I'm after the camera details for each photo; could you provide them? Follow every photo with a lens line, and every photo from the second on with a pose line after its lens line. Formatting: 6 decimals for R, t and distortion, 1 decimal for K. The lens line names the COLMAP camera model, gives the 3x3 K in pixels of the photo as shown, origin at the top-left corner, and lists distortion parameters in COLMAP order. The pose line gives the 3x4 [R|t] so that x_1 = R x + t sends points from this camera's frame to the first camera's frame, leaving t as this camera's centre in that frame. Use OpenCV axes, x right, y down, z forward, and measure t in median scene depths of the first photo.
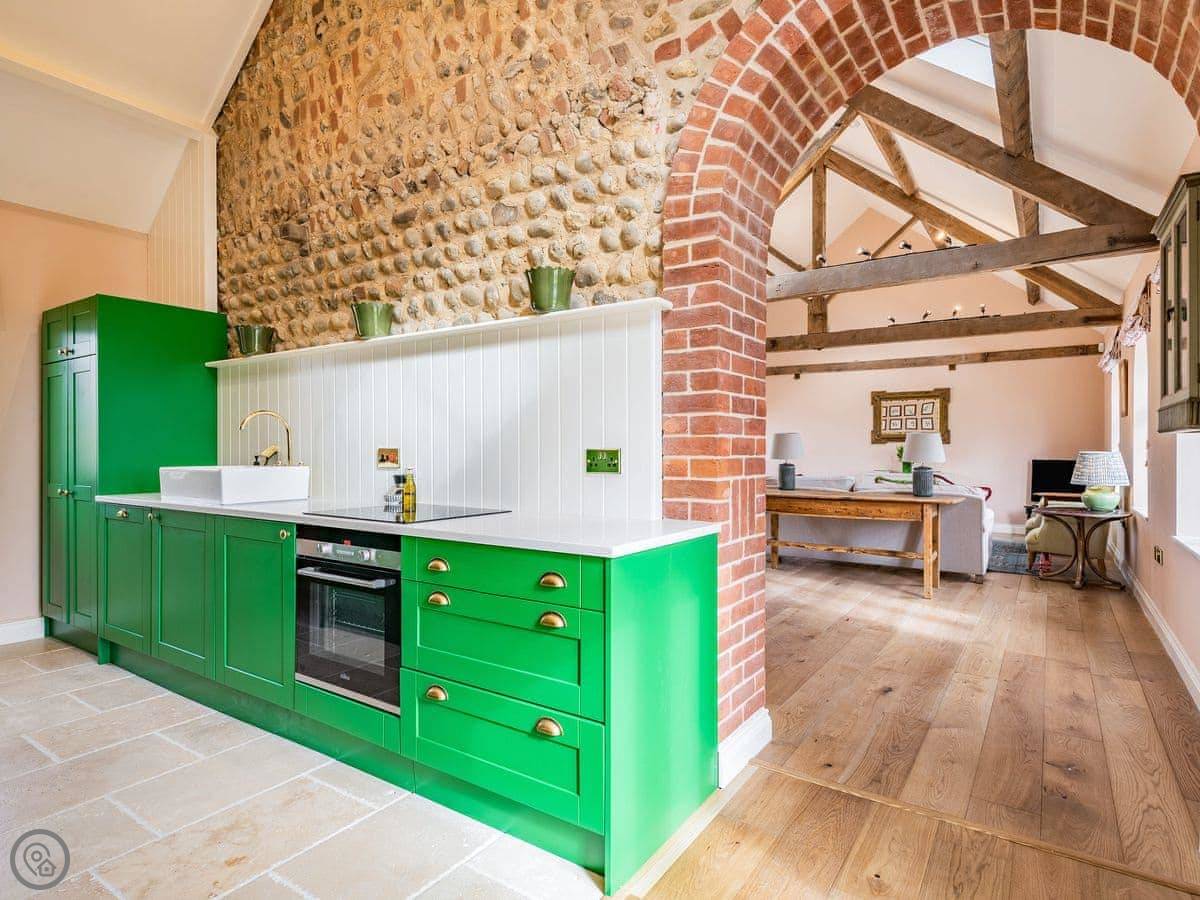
lens RADIAL K [[636.0, 0, 600.0], [0, 636.0, 450.0], [0, 0, 1]] dist [0.003839, 0.000299]
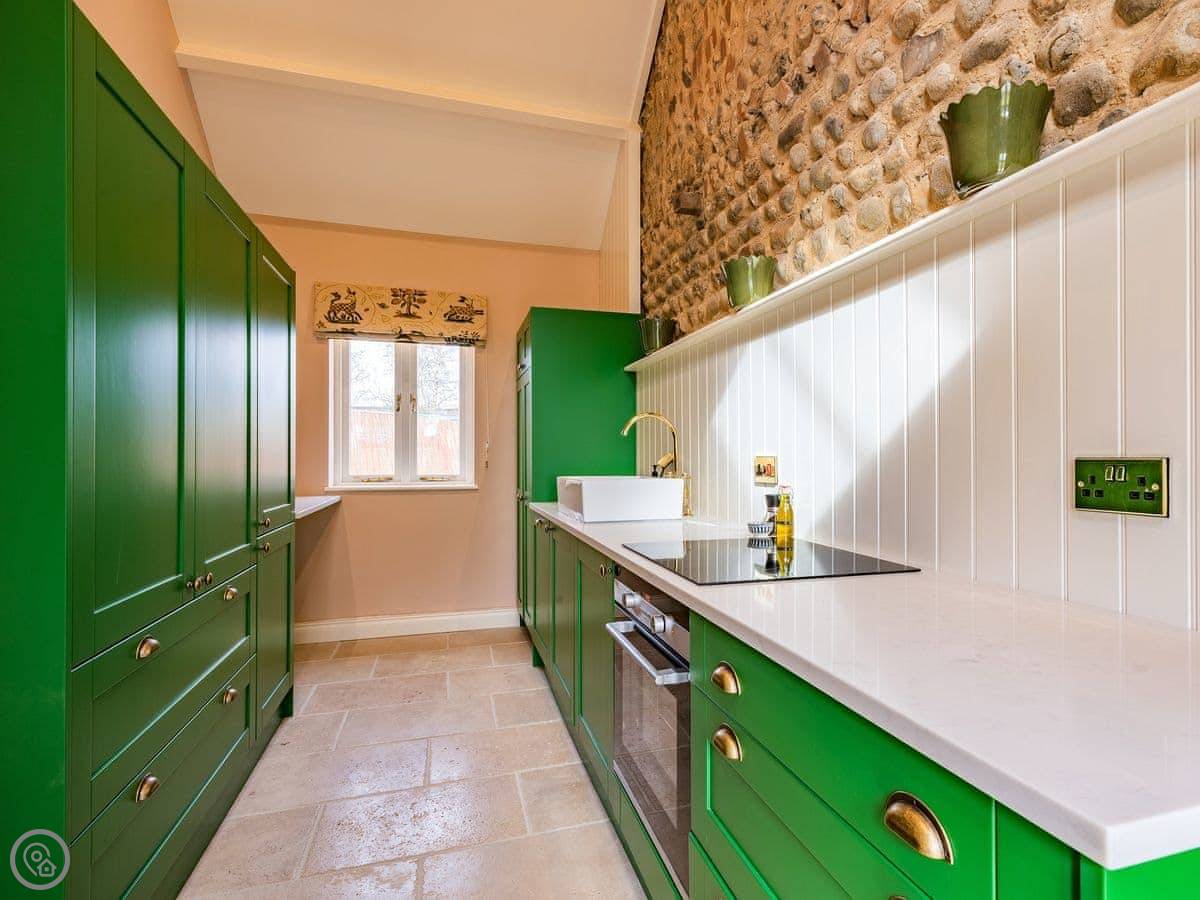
lens RADIAL K [[731.1, 0, 600.7], [0, 731.1, 457.1], [0, 0, 1]] dist [0.012317, 0.001039]
pose [[0.803634, -0.000231, -0.595124, 0.011814], [-0.000568, 0.999999, -0.001156, -0.000889], [0.595124, 0.001267, 0.803633, 0.221503]]
